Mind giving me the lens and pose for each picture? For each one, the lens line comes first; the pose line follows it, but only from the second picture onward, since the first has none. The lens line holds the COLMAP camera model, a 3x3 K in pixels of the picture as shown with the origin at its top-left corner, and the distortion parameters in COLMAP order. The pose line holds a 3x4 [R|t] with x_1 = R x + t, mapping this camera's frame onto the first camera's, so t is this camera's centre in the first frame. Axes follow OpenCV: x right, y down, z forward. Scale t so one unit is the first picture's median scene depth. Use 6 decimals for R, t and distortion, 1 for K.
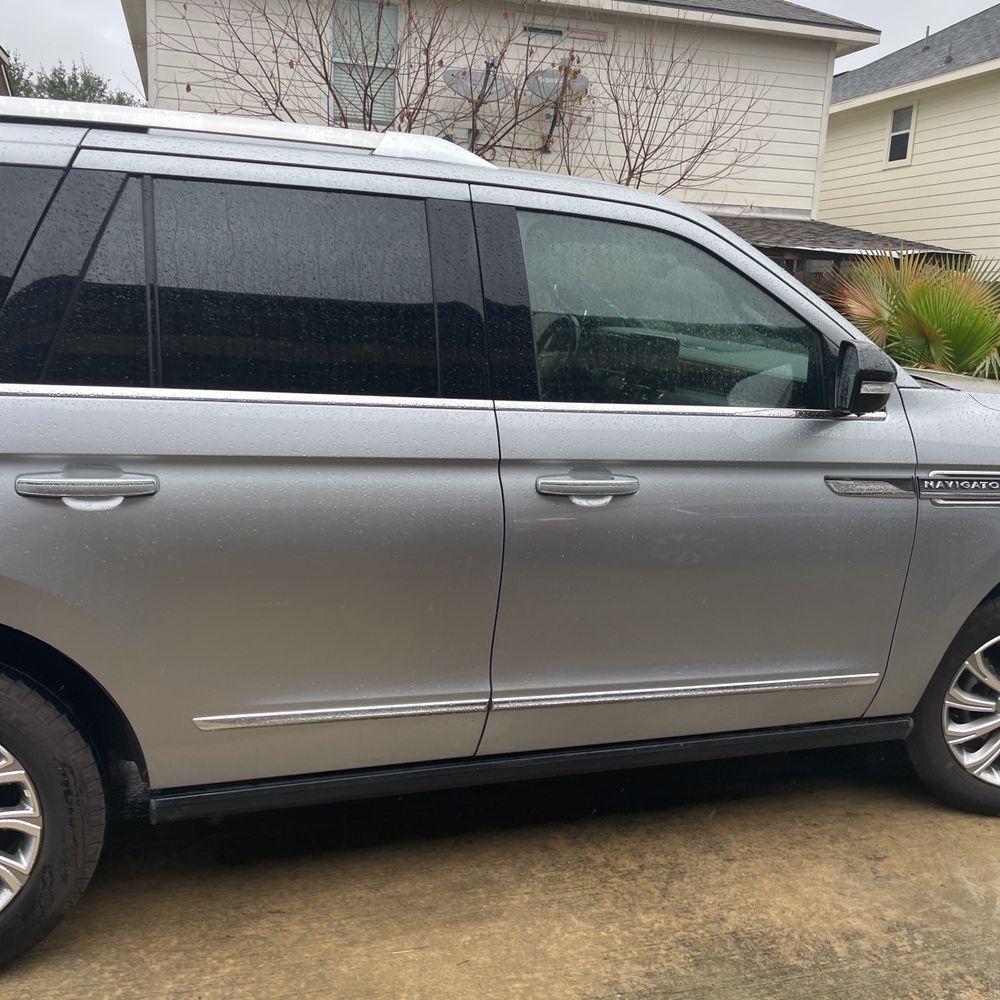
lens RADIAL K [[998.1, 0, 498.0], [0, 998.1, 513.5], [0, 0, 1]] dist [0.101751, -0.127104]
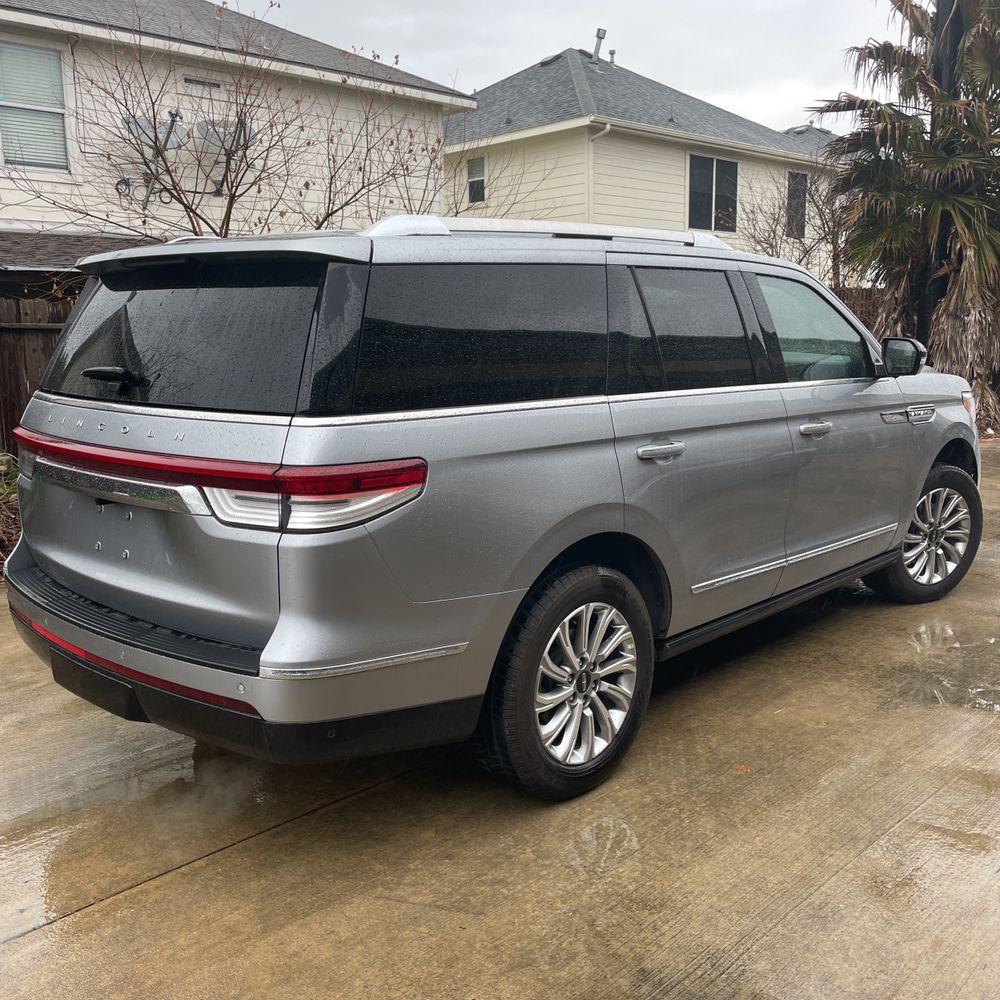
lens RADIAL K [[1007.7, 0, 504.5], [0, 1007.7, 505.4], [0, 0, 1]] dist [0.088955, -0.124606]
pose [[0.876073, -0.139892, 0.461440, -1.166402], [0.154556, 0.987965, 0.006082, 0.010502], [-0.456737, 0.065990, 0.887151, -0.306436]]
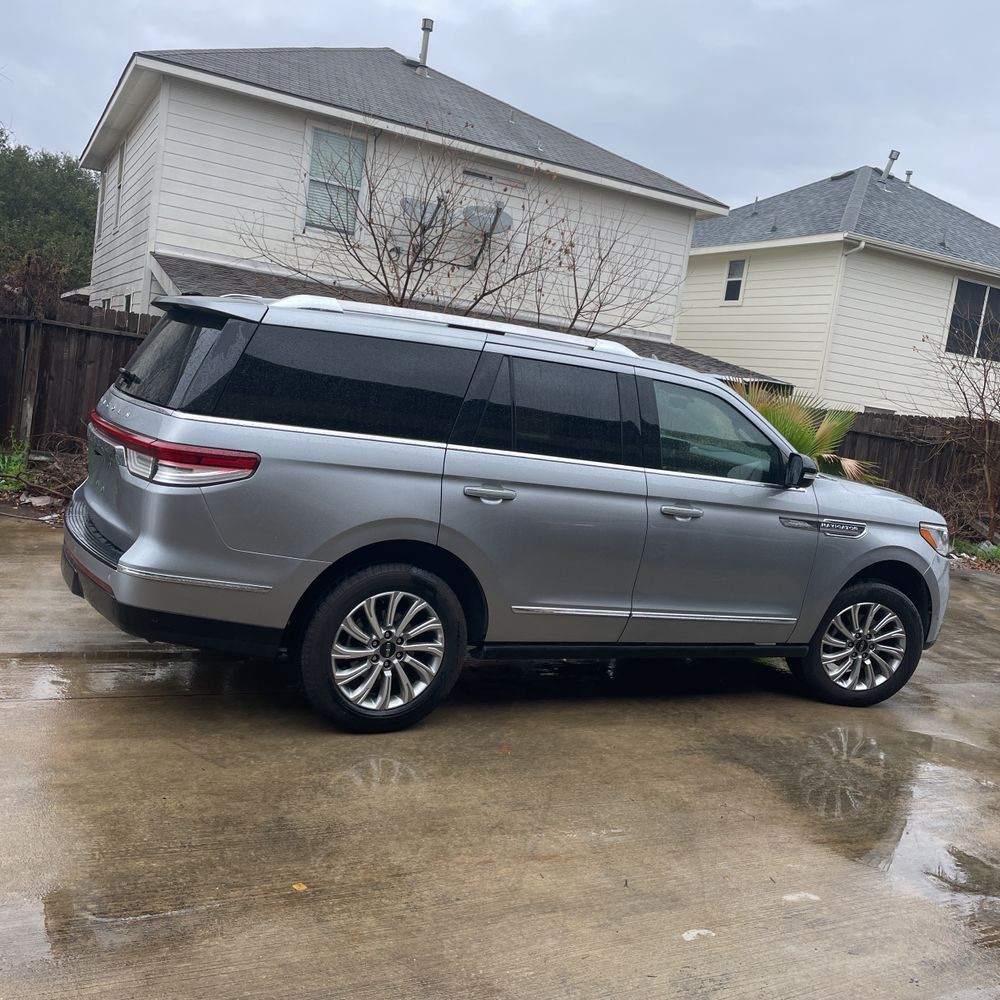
lens RADIAL K [[1005.7, 0, 499.1], [0, 1005.7, 498.7], [0, 0, 1]] dist [0.091382, -0.125312]
pose [[0.980552, 0.070558, 0.183139, -0.643983], [-0.054690, 0.994412, -0.090298, 0.150026], [-0.188487, 0.078526, 0.978931, -0.957493]]
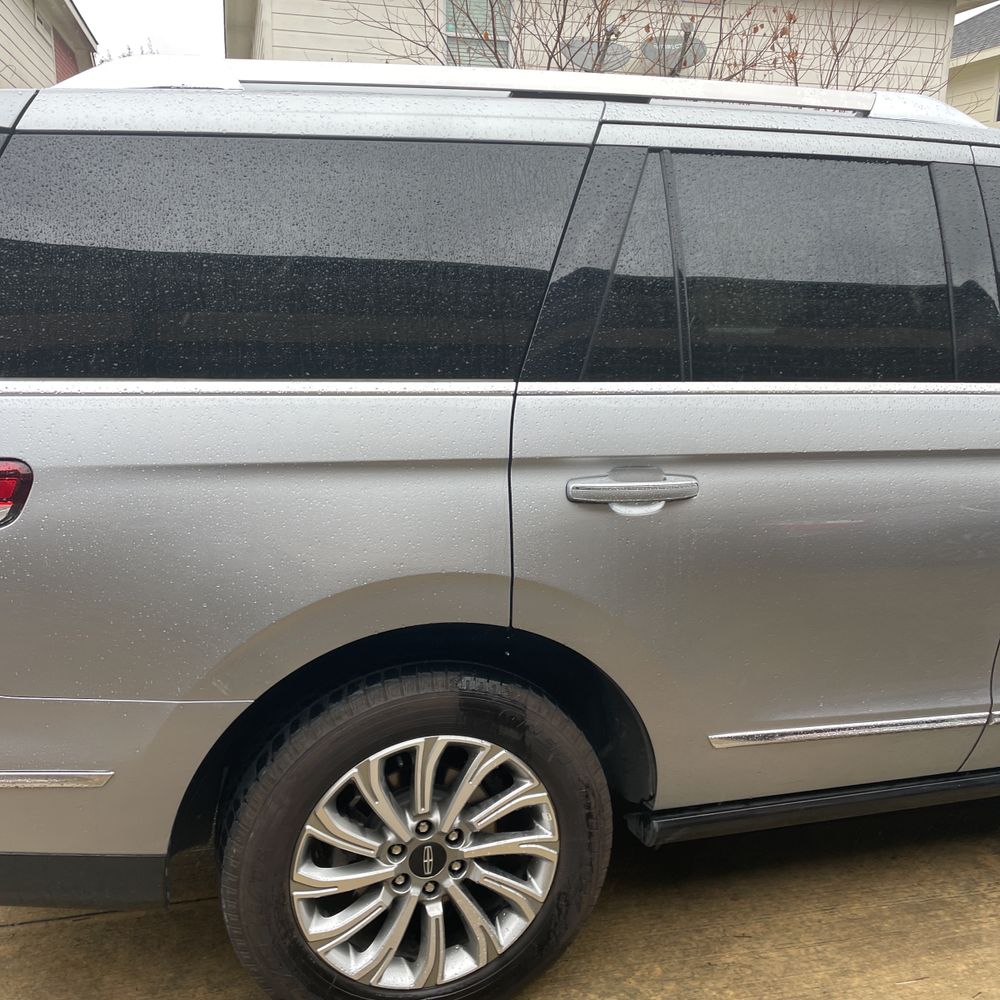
lens RADIAL K [[1007.1, 0, 499.4], [0, 1007.1, 504.1], [0, 0, 1]] dist [0.090582, -0.126875]
pose [[0.999333, -0.015697, -0.032984, -0.404886], [0.016299, 0.999704, 0.018044, -0.026594], [0.032691, -0.018570, 0.999293, 0.057220]]
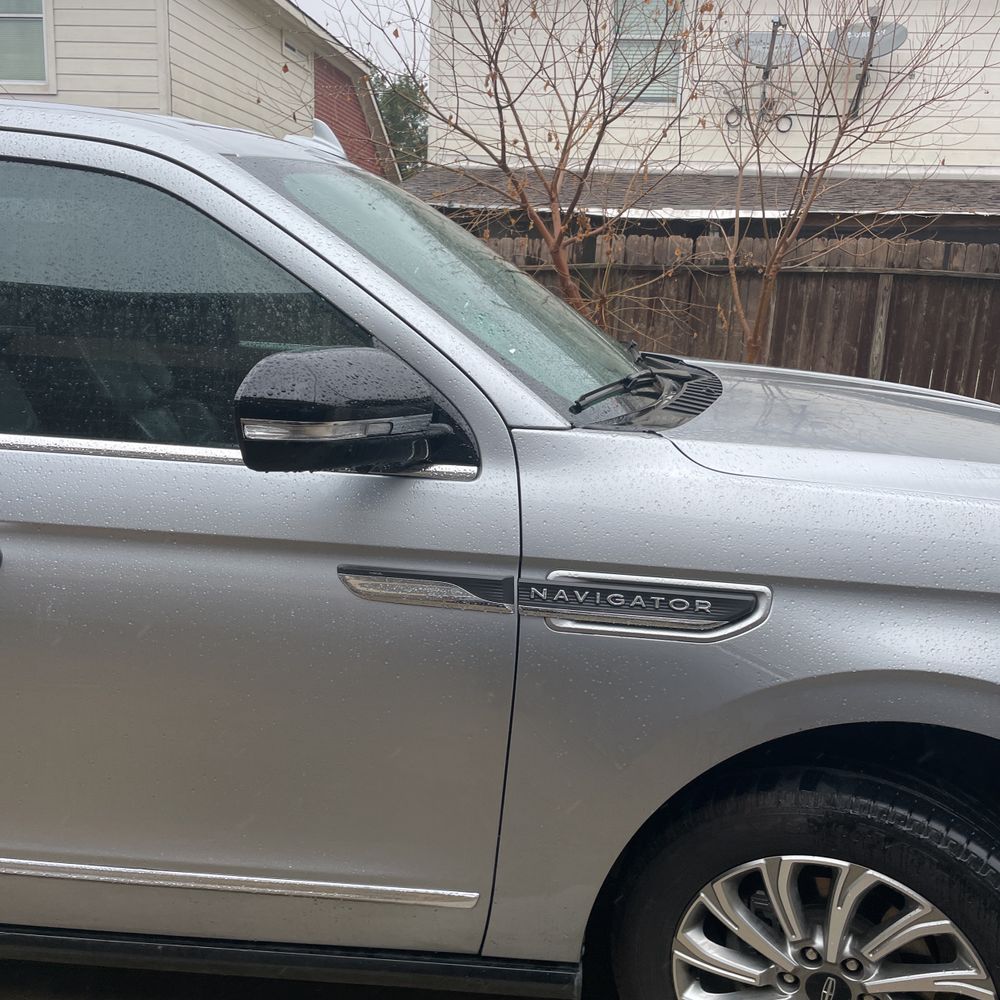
lens RADIAL K [[1007.7, 0, 504.5], [0, 1007.7, 505.4], [0, 0, 1]] dist [0.088955, -0.124606]
pose [[0.923431, 0.069261, -0.377463, 0.671731], [-0.071070, 0.997429, 0.009152, -0.090198], [0.377126, 0.018375, 0.925980, 0.483324]]
